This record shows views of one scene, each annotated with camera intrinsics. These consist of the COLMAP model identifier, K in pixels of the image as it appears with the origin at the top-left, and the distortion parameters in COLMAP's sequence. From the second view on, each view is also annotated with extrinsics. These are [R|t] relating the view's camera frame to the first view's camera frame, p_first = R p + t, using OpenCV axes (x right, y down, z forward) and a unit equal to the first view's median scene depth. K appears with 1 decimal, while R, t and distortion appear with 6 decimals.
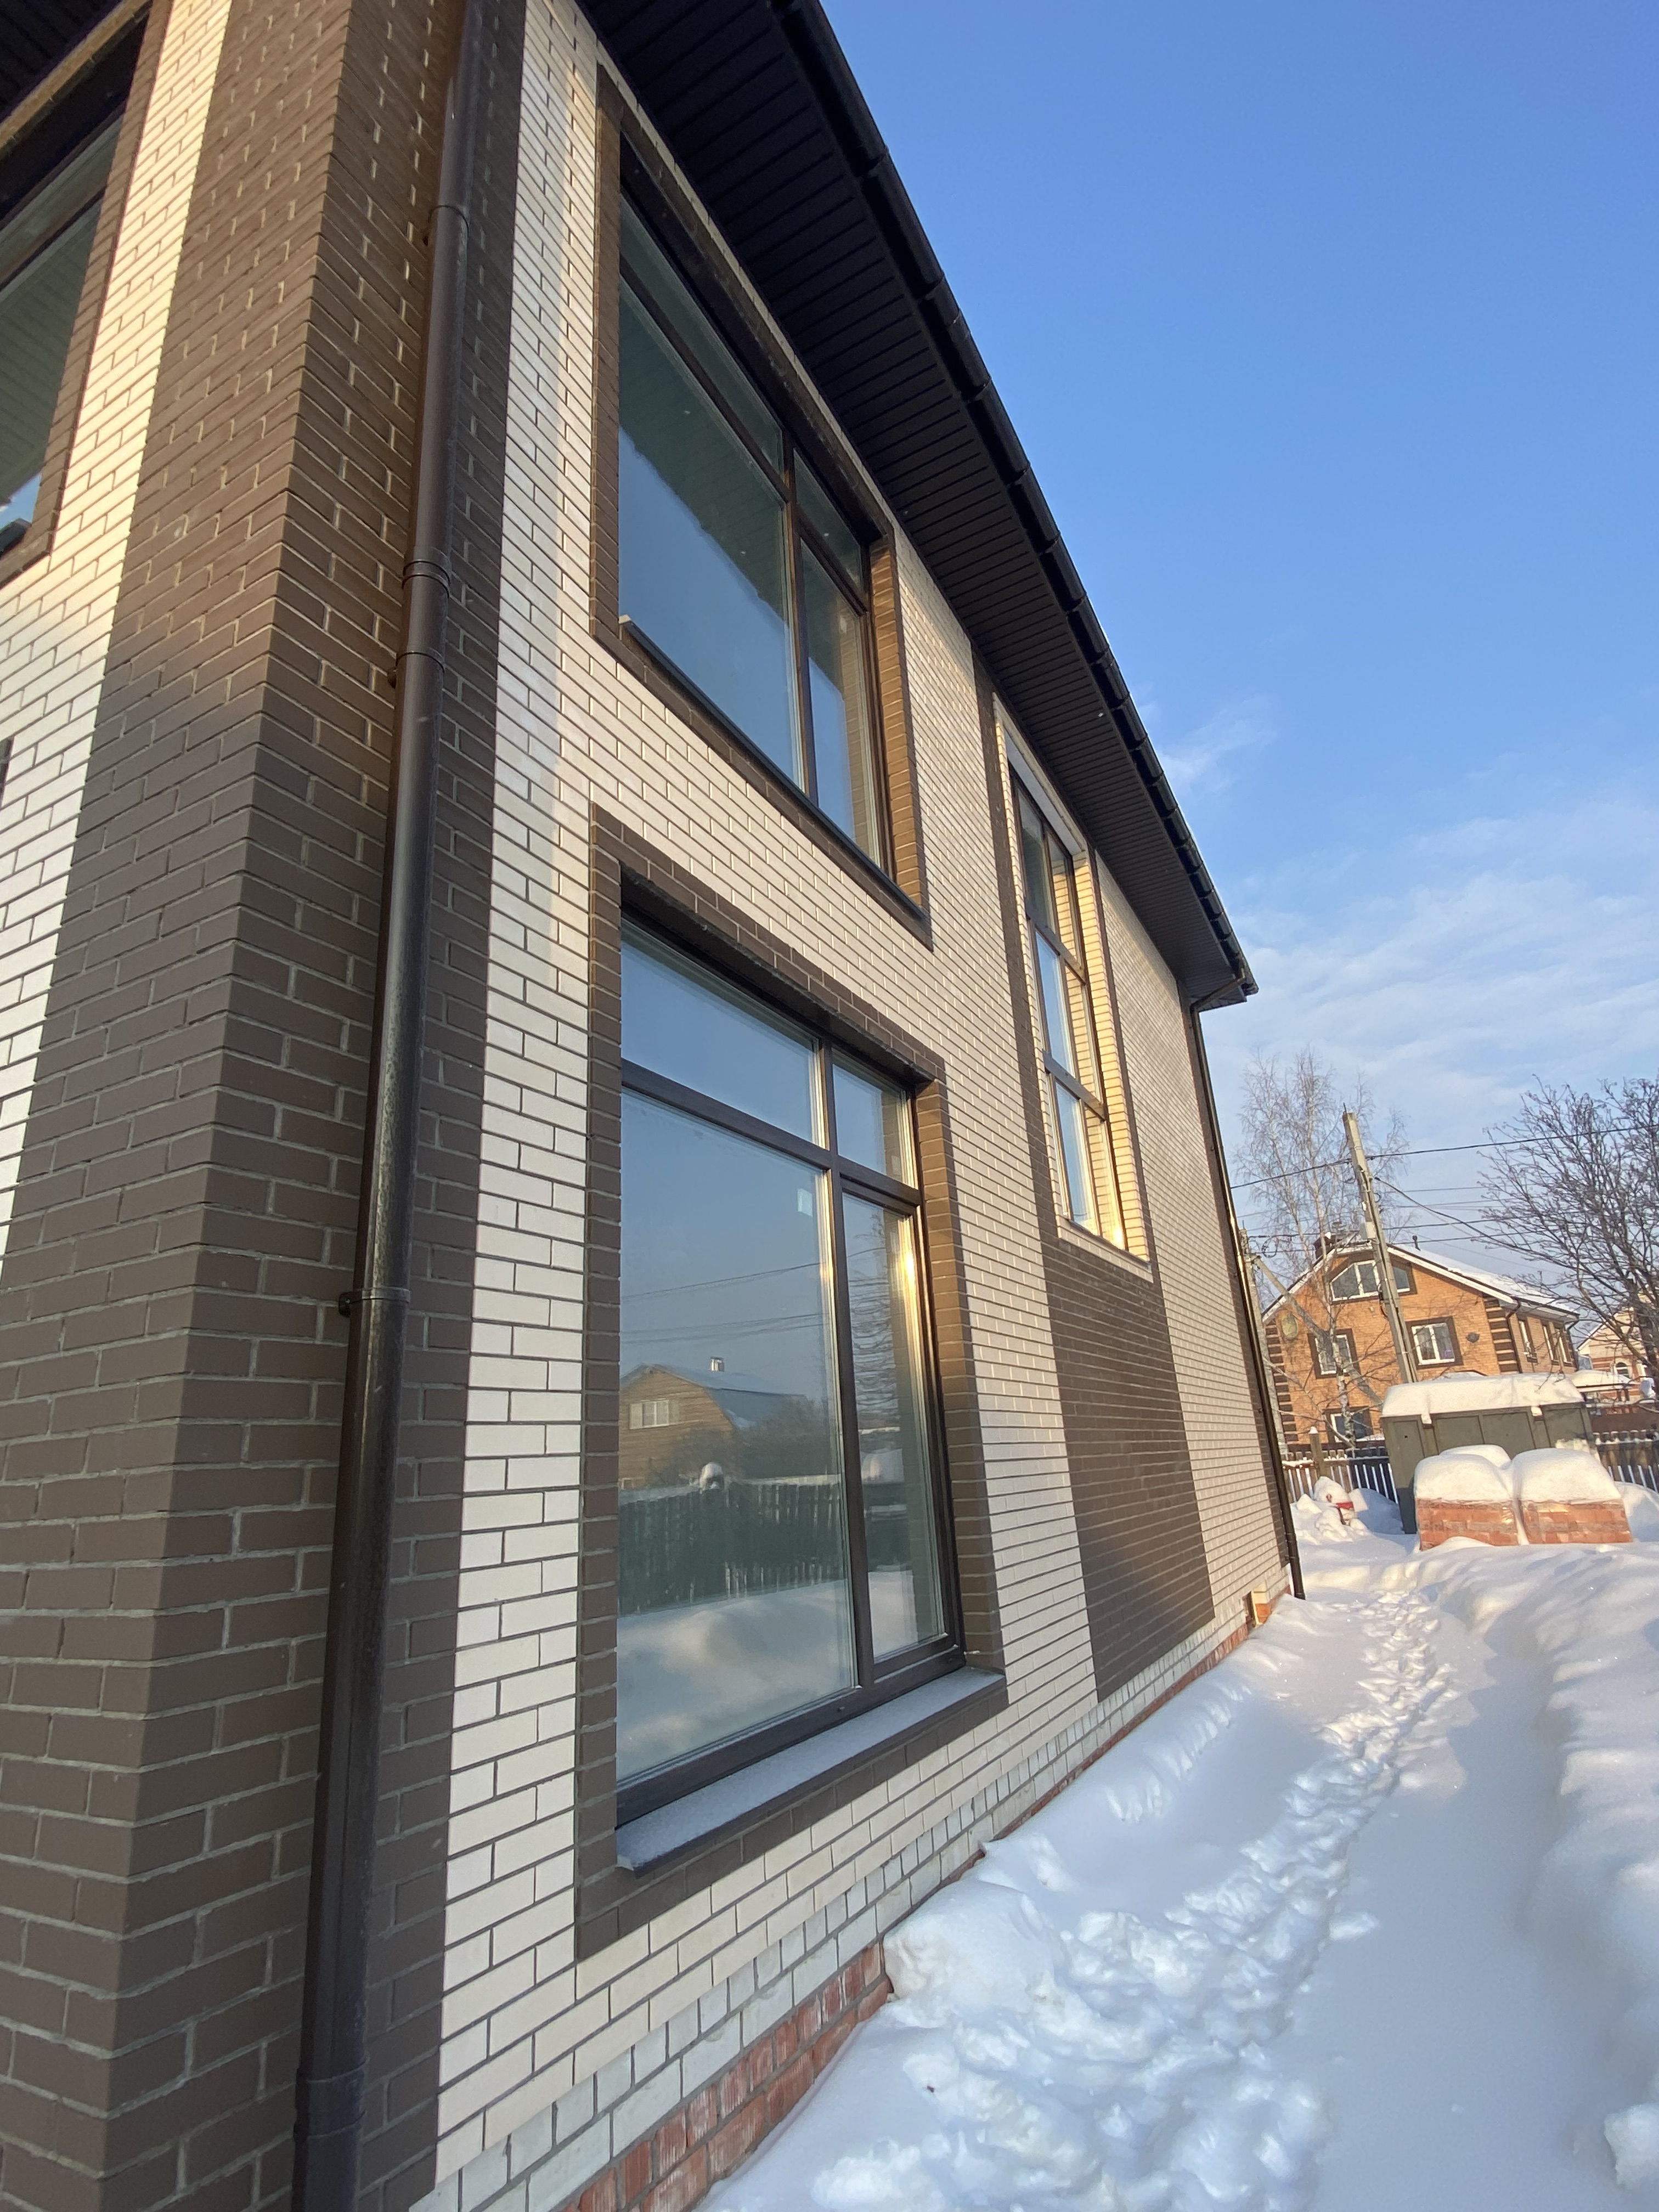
lens RADIAL K [[1102.7, 0, 829.5], [0, 1102.7, 1106.0], [0, 0, 1]] dist [0.064797, -0.050981]
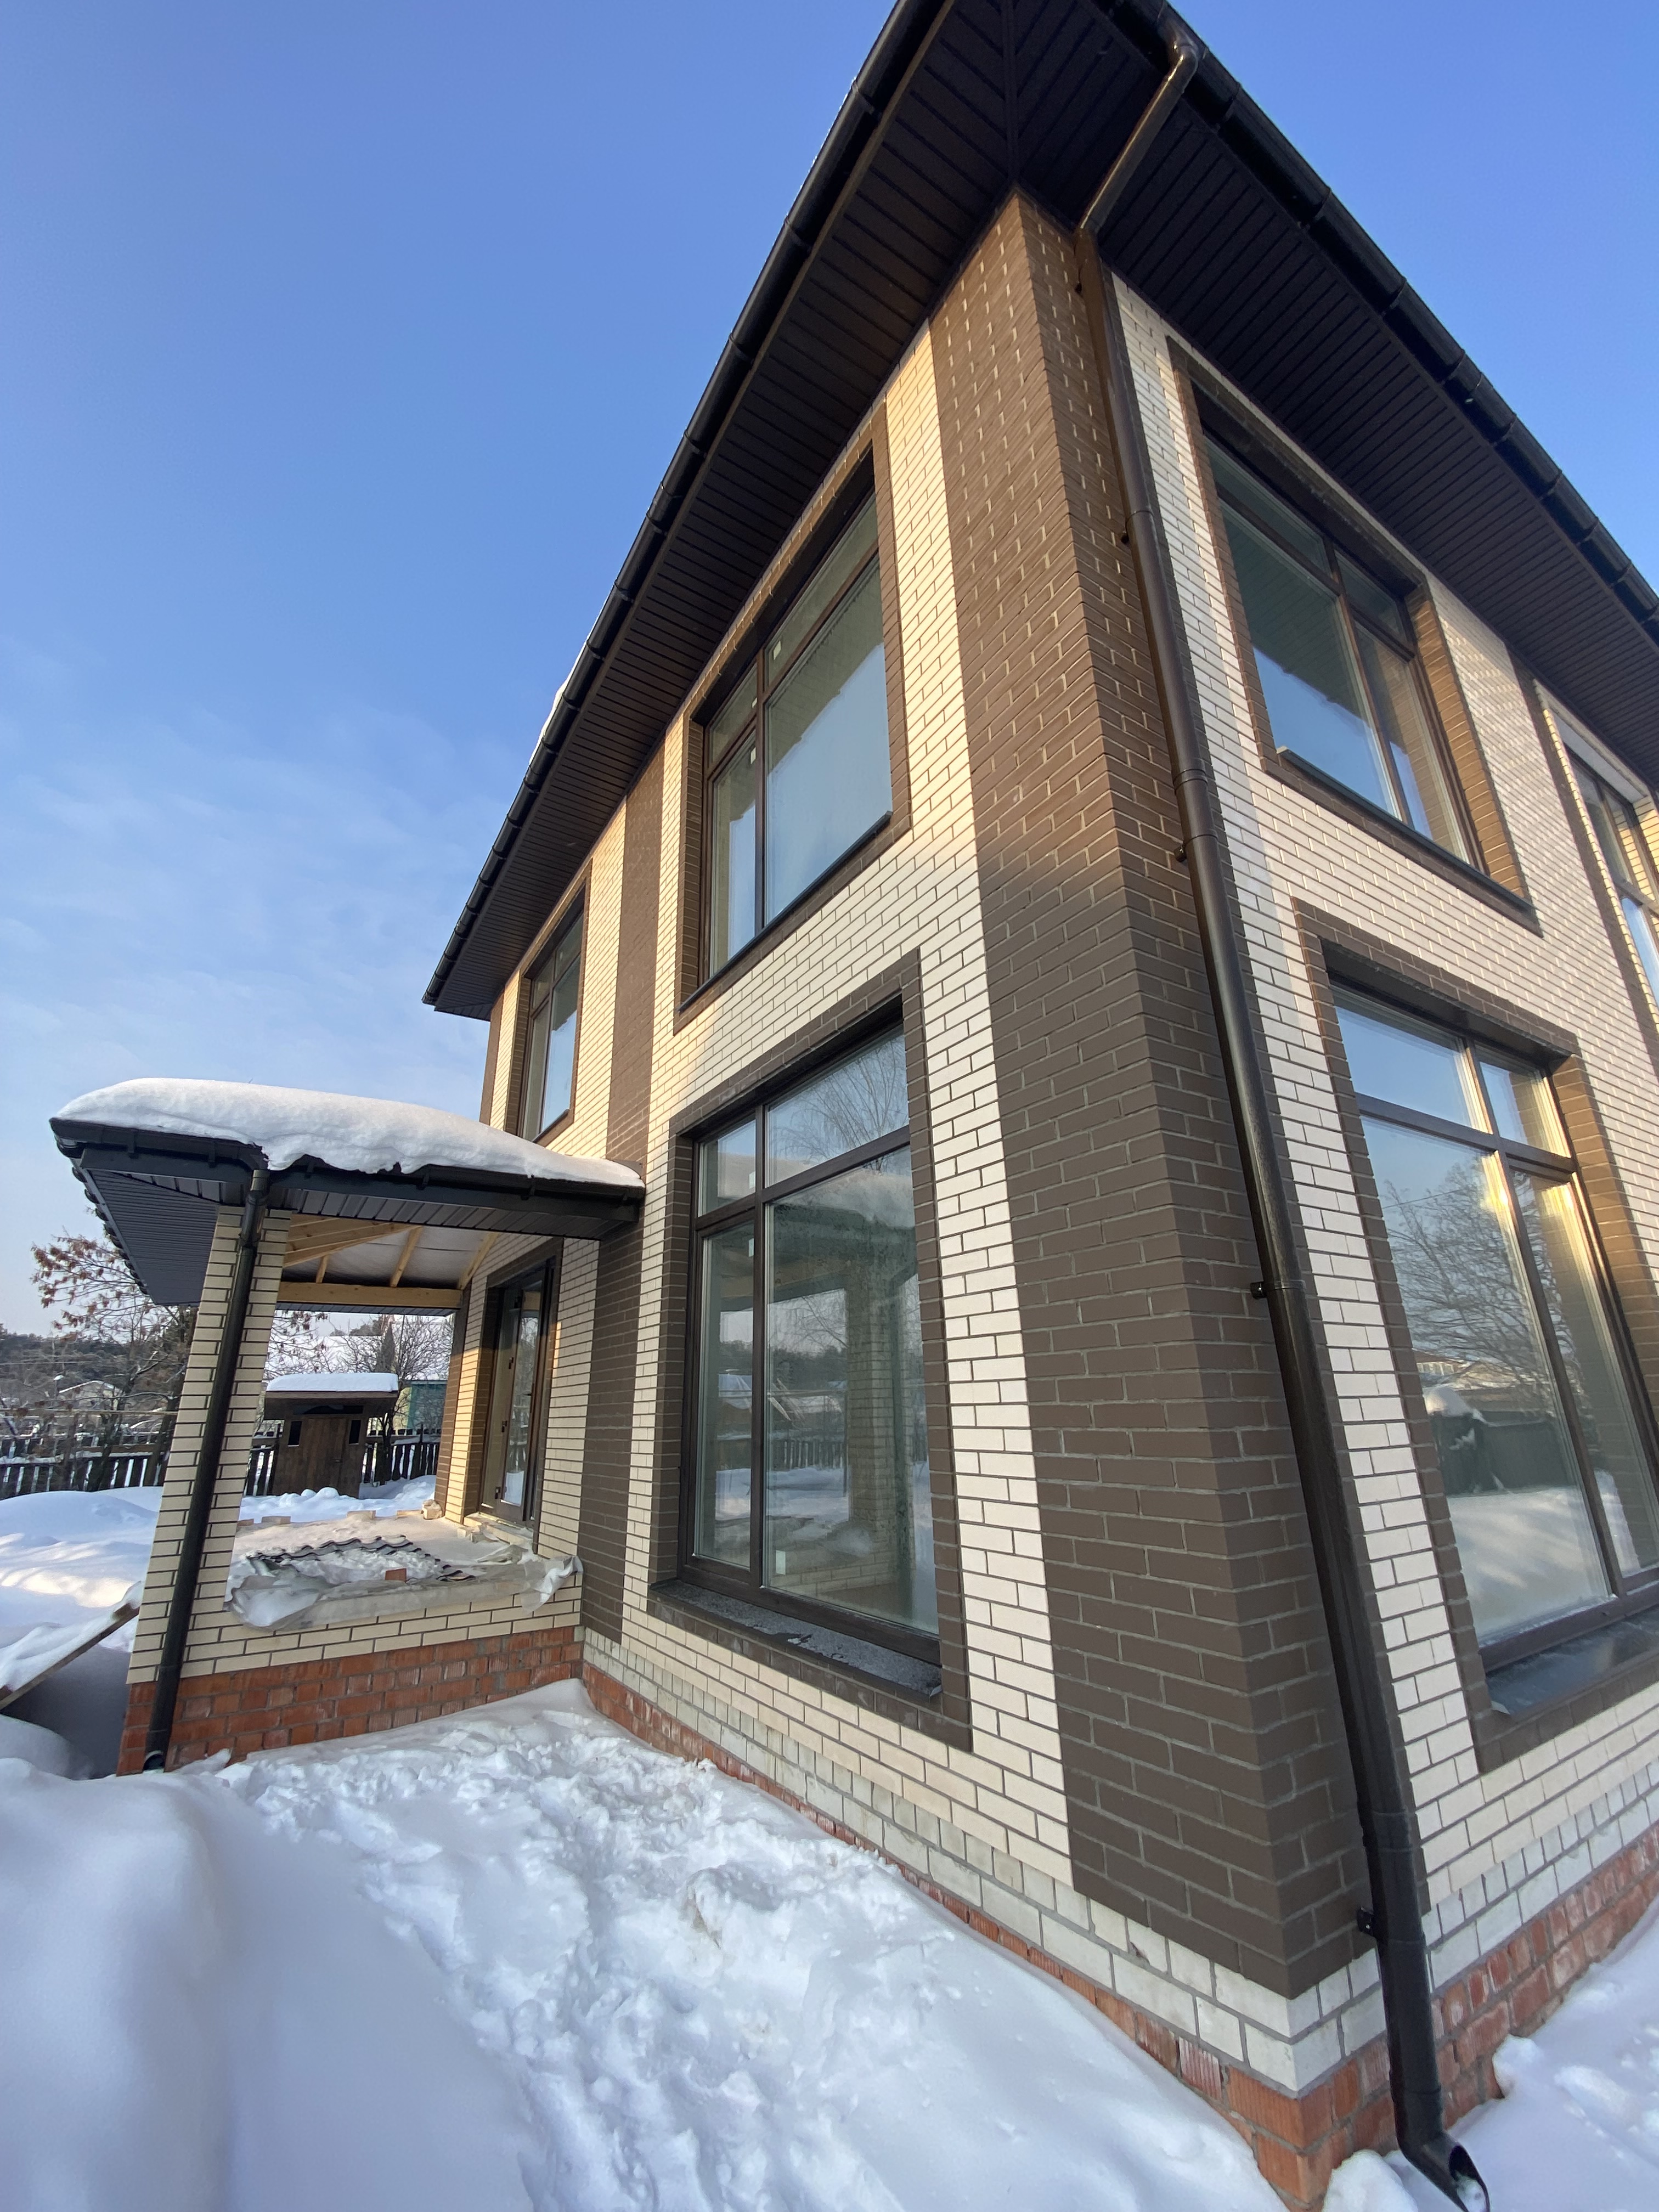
lens RADIAL K [[890.4, 0, 829.5], [0, 890.4, 1106.0], [0, 0, 1]] dist [0.025803, -0.022004]
pose [[0.877957, -0.123141, -0.462631, -0.246822], [0.125118, 0.991787, -0.026546, -0.072838], [0.462100, -0.034577, 0.886154, -0.207806]]
